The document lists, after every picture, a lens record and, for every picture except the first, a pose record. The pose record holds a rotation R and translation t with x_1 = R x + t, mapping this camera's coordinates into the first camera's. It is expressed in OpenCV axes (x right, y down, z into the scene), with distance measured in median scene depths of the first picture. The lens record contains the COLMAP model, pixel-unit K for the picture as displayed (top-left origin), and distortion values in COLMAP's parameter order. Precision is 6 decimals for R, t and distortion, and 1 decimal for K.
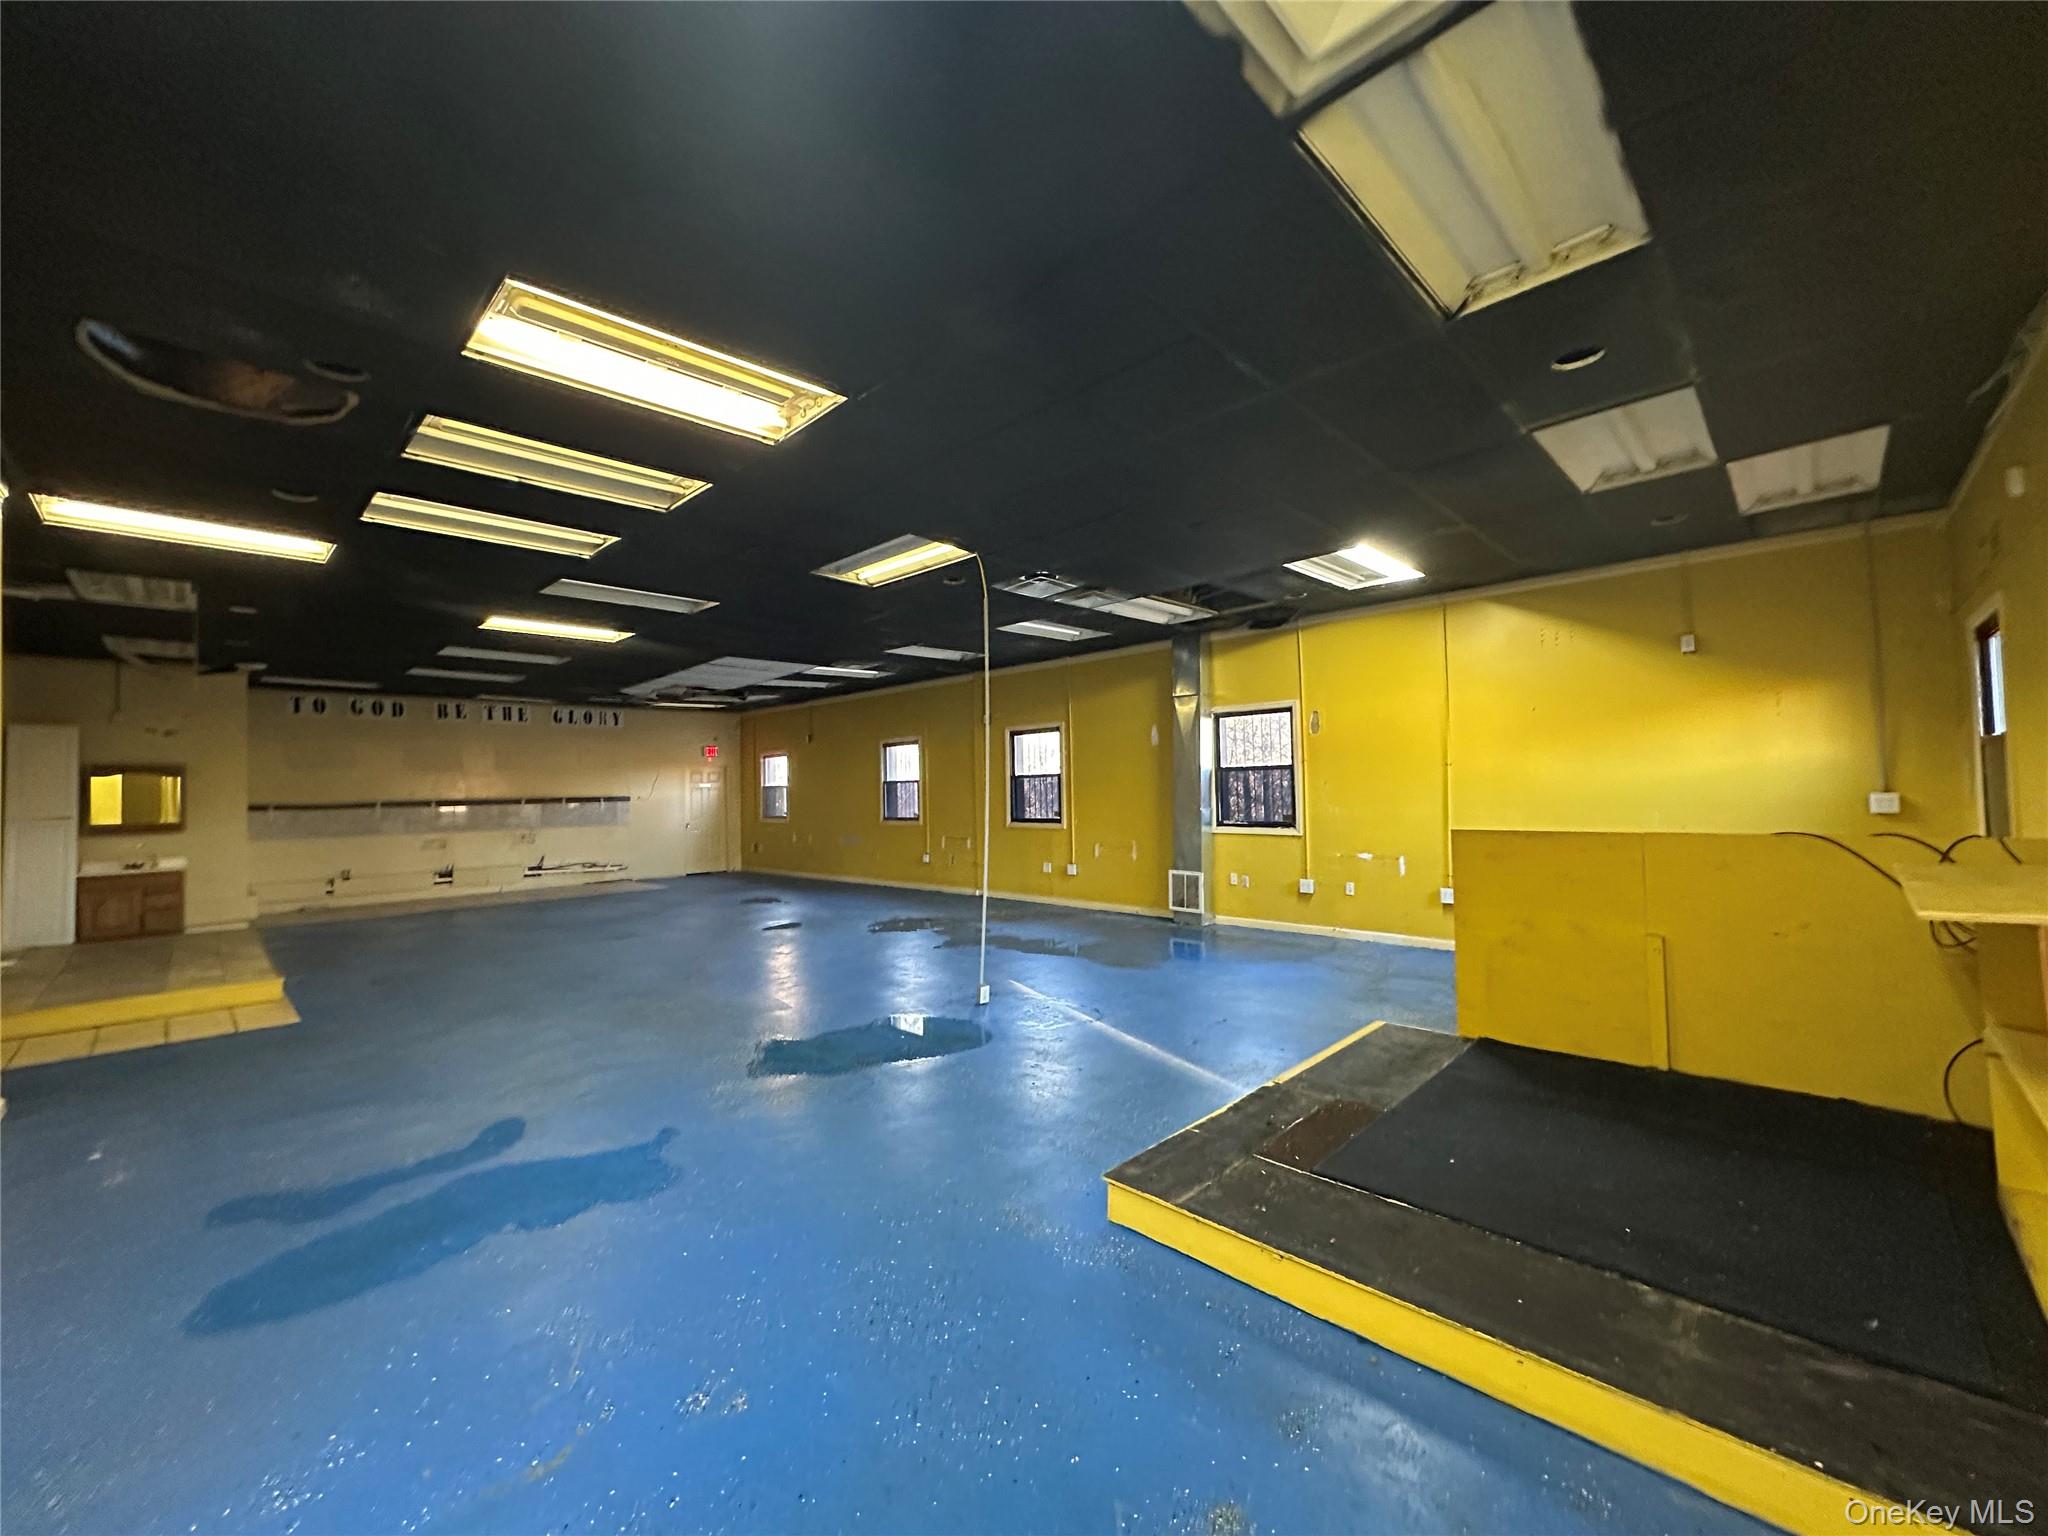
lens RADIAL K [[810.1, 0, 1020.4], [0, 810.1, 770.9], [0, 0, 1]] dist [-0.001014, -0.000402]
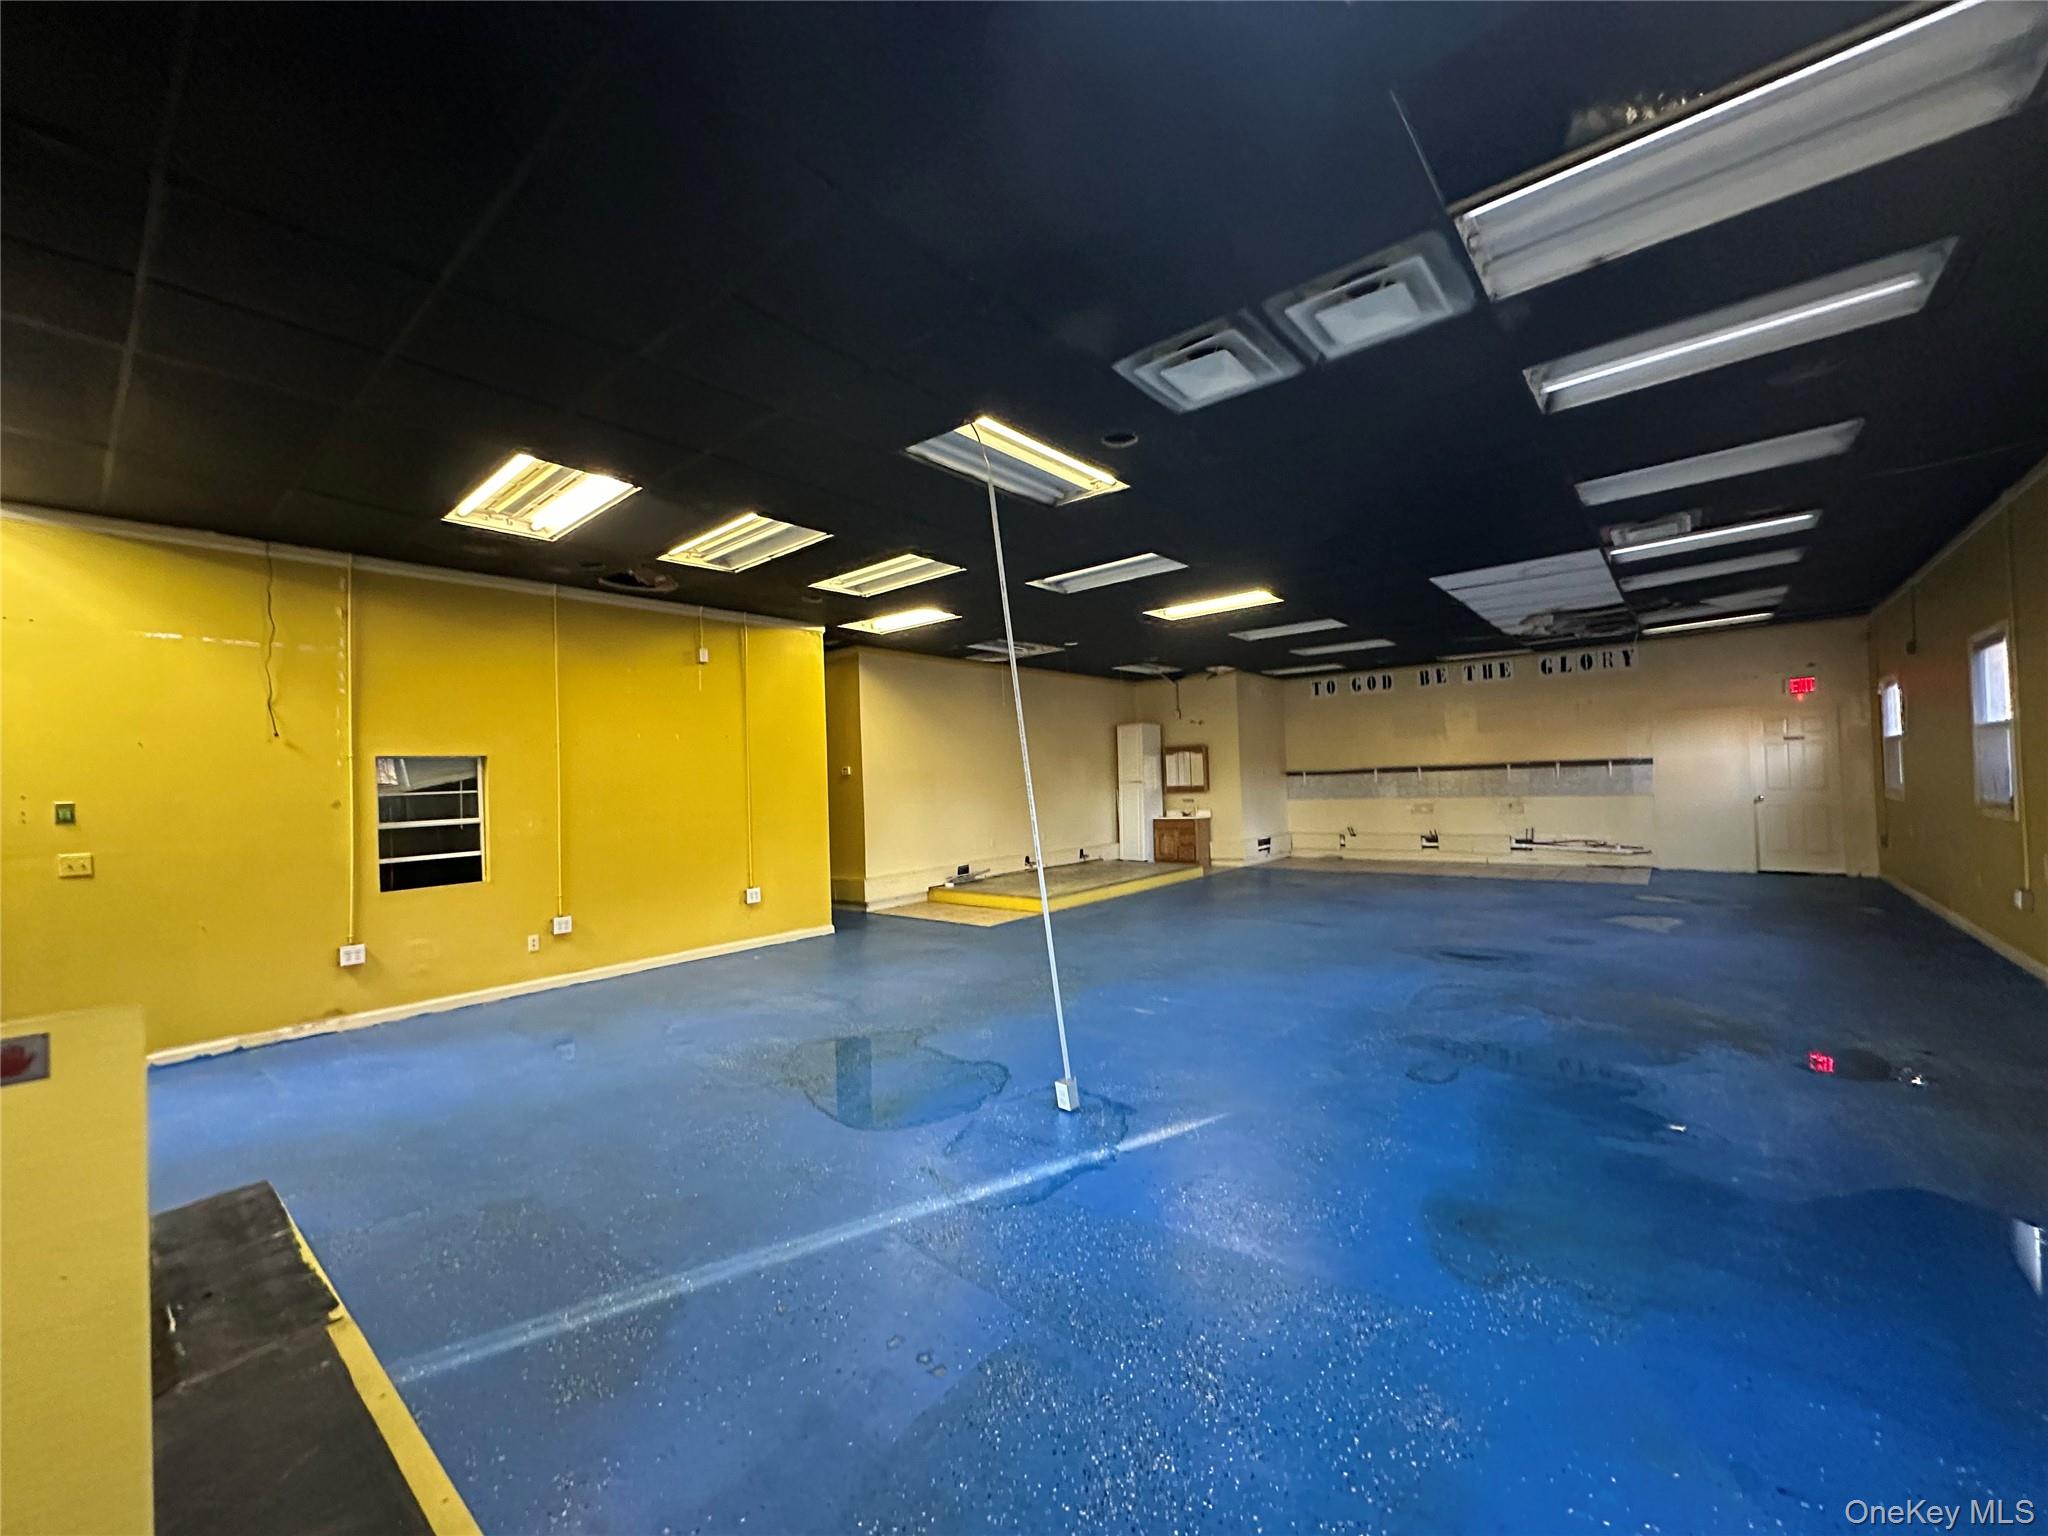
lens RADIAL K [[810.1, 0, 1020.4], [0, 810.1, 770.9], [0, 0, 1]] dist [-0.001014, -0.000402]
pose [[0.074086, 0.006440, -0.997231, 0.253676], [0.053510, 0.998513, 0.010423, 0.004575], [0.995815, -0.054134, 0.073632, 0.404098]]
